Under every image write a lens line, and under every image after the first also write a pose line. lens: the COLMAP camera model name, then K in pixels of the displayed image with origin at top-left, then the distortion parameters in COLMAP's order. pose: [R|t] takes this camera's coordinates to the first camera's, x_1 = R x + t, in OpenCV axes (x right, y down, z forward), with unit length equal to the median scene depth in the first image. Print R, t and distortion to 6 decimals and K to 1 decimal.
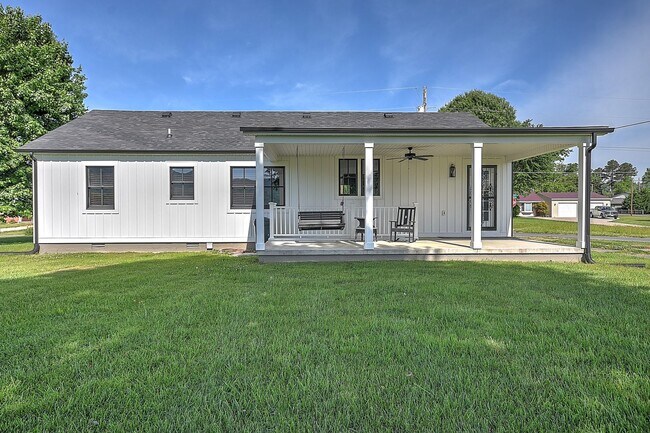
lens RADIAL K [[441.4, 0, 325.0], [0, 441.4, 216.5], [0, 0, 1]] dist [0.042838, -0.000923]
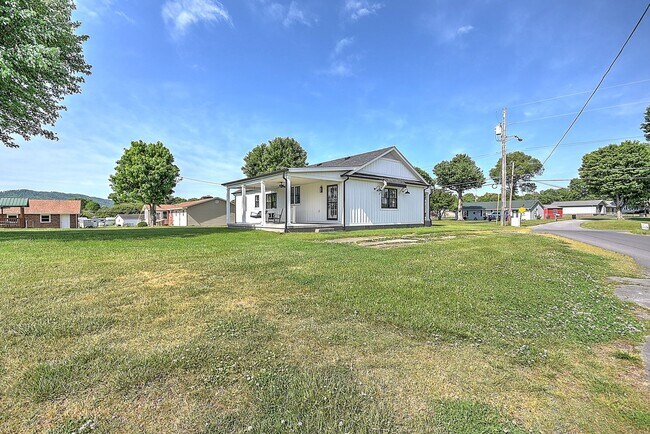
lens RADIAL K [[299.9, 0, 325.0], [0, 299.9, 217.0], [0, 0, 1]] dist [0.003856, -0.000610]
pose [[0.600215, 0.001670, -0.799837, 1.388746], [-0.007905, 0.999961, -0.003844, 0.024028], [0.799799, 0.008630, 0.600205, 0.238564]]
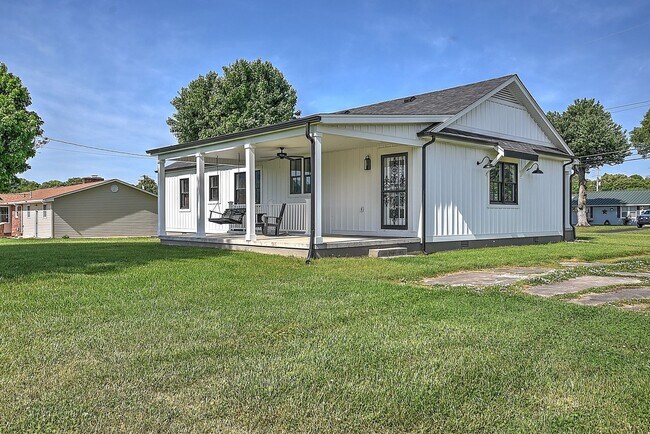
lens RADIAL K [[560.6, 0, 325.0], [0, 560.6, 217.0], [0, 0, 1]] dist [0.032493, 0.005461]
pose [[0.638160, 0.001314, -0.769903, 1.158355], [-0.009201, 0.999940, -0.005920, 0.016095], [0.769849, 0.010862, 0.638134, 0.205045]]
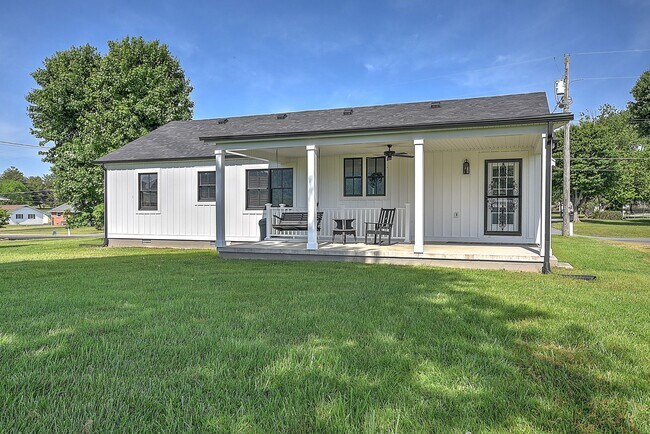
lens RADIAL K [[517.9, 0, 325.0], [0, 517.9, 217.0], [0, 0, 1]] dist [0.038095, -0.000217]
pose [[0.918673, 0.006964, -0.394958, 0.453512], [-0.008886, 0.999956, -0.003038, 0.002015], [0.394920, 0.006300, 0.918694, -0.061464]]
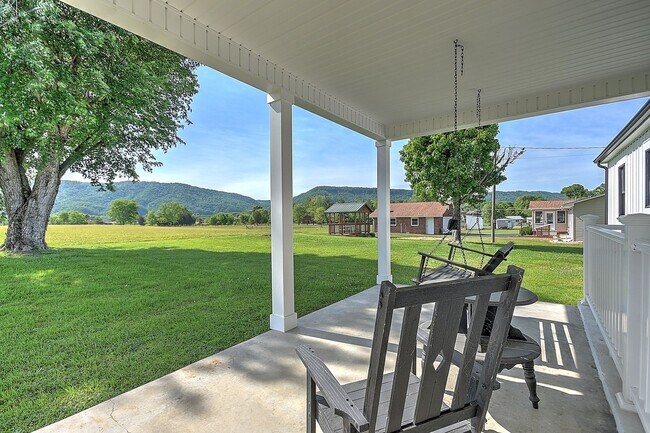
lens RADIAL K [[299.9, 0, 325.0], [0, 299.9, 216.5], [0, 0, 1]] dist [0.003856, -0.000610]
pose [[-0.631456, 0.010381, -0.775342, 0.232343], [0.004190, 0.999941, 0.009976, -0.032157], [0.775400, 0.003051, -0.631463, 0.921976]]
